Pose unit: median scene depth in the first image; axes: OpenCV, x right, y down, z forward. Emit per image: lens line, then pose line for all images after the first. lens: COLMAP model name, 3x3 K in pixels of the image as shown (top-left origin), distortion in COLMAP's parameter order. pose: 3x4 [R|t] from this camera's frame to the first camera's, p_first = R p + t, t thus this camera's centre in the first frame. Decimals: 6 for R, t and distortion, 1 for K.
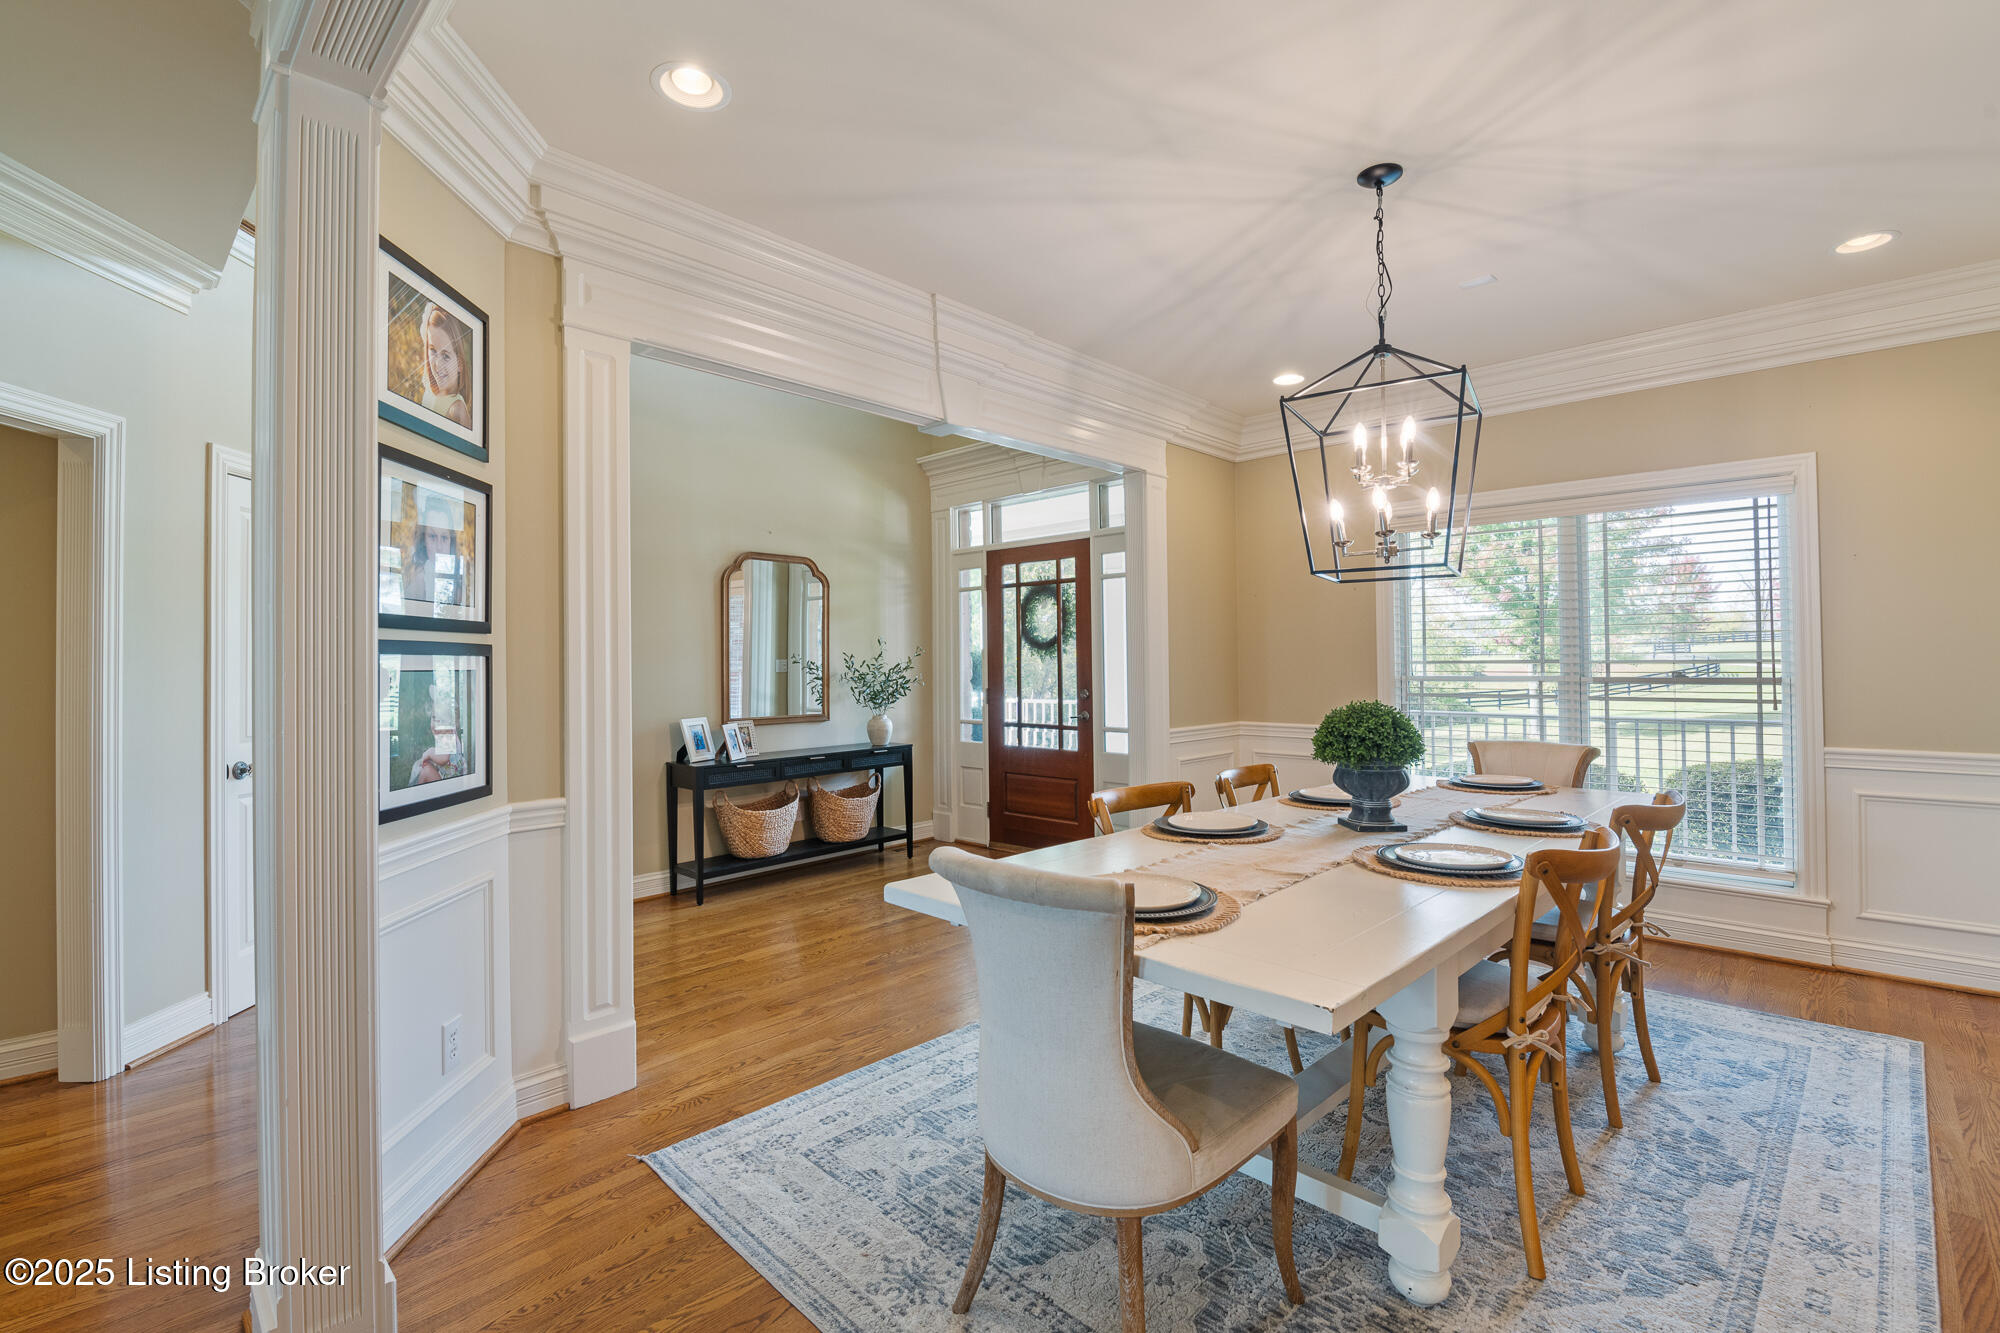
lens RADIAL K [[903.7, 0, 1000.0], [0, 903.7, 666.5], [0, 0, 1]] dist [-0.000551, 0.000006]
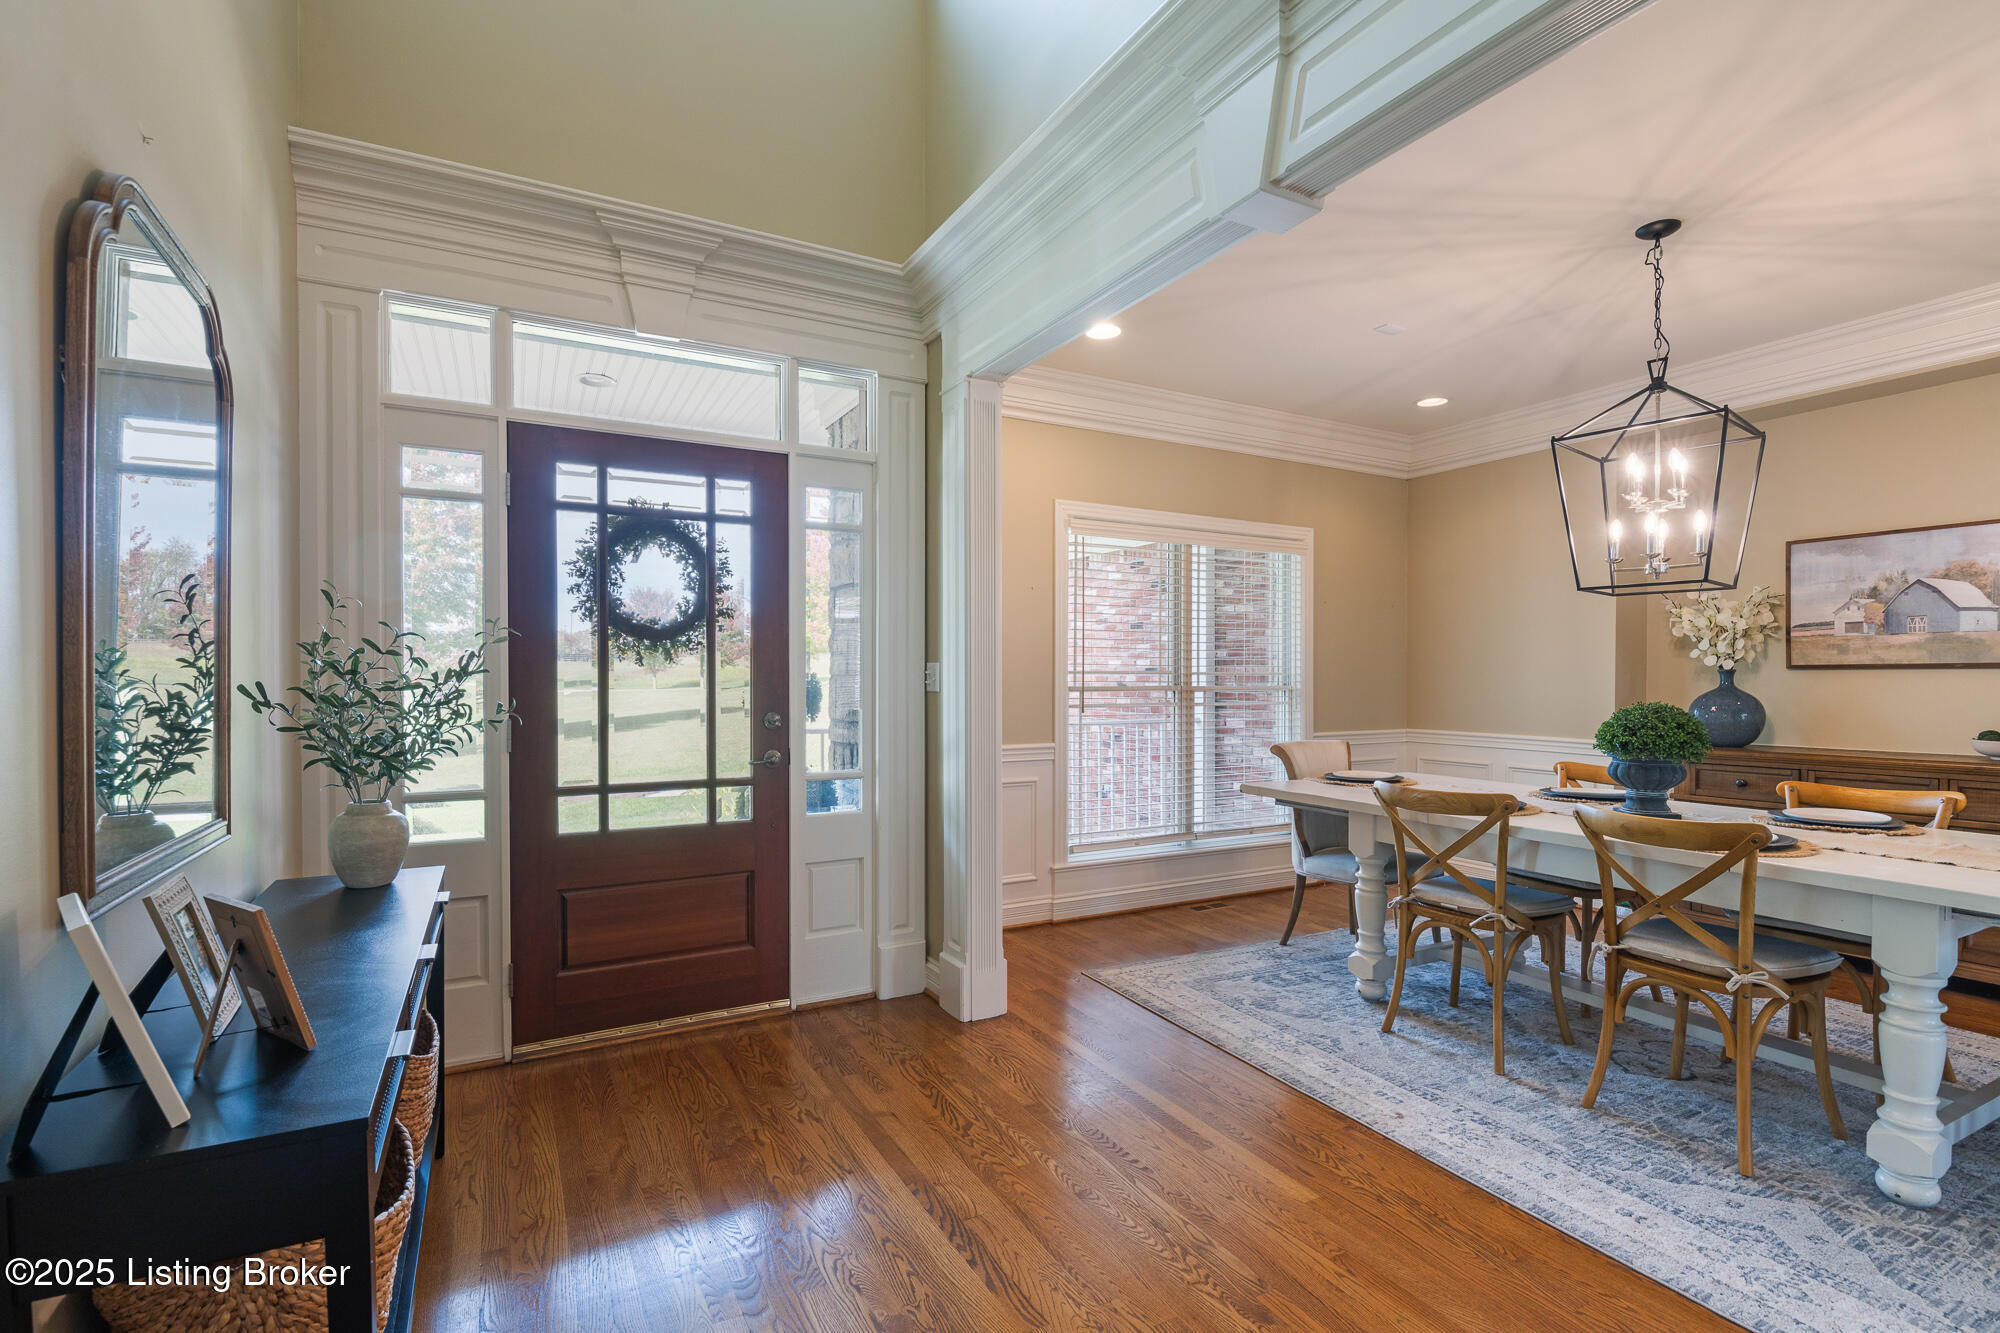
lens RADIAL K [[928.4, 0, 999.9], [0, 928.4, 700.7], [0, 0, 1]] dist [-0.013792, 0.000118]
pose [[0.296015, -0.015572, 0.955056, -0.424621], [0.001336, 0.999873, 0.015889, 0.008462], [-0.955182, -0.003427, 0.295998, 0.672055]]
